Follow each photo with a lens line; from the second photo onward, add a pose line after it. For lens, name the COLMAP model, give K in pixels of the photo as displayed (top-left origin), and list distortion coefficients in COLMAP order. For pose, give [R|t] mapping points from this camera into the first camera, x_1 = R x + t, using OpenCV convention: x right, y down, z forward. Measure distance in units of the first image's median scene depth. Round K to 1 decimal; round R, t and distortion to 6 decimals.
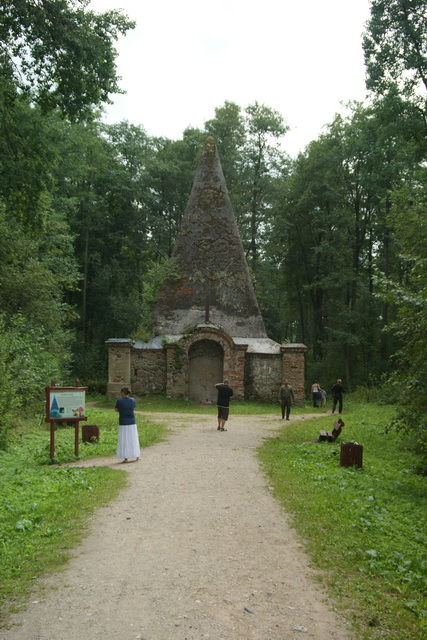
lens RADIAL K [[767.7, 0, 209.3], [0, 767.7, 320.2], [0, 0, 1]] dist [-0.004253, 0.000000]
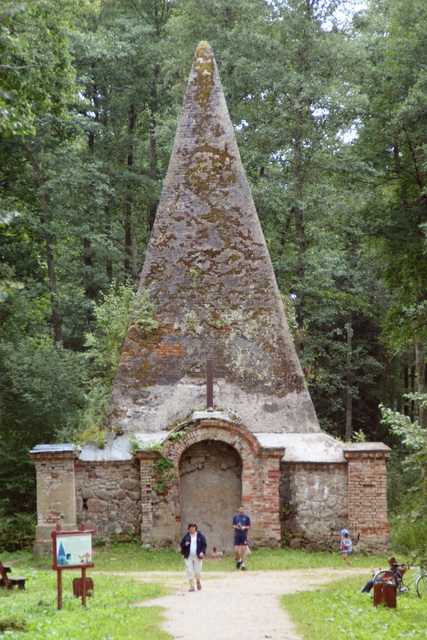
lens RADIAL K [[3288.5, 0, 216.1], [0, 3288.5, 319.6], [0, 0, 1]] dist [1.672309, 0.000000]
pose [[0.999412, -0.032270, 0.011560, -0.024329], [0.031980, 0.999191, 0.024377, -0.119926], [-0.012337, -0.023993, 0.999636, -1.385548]]
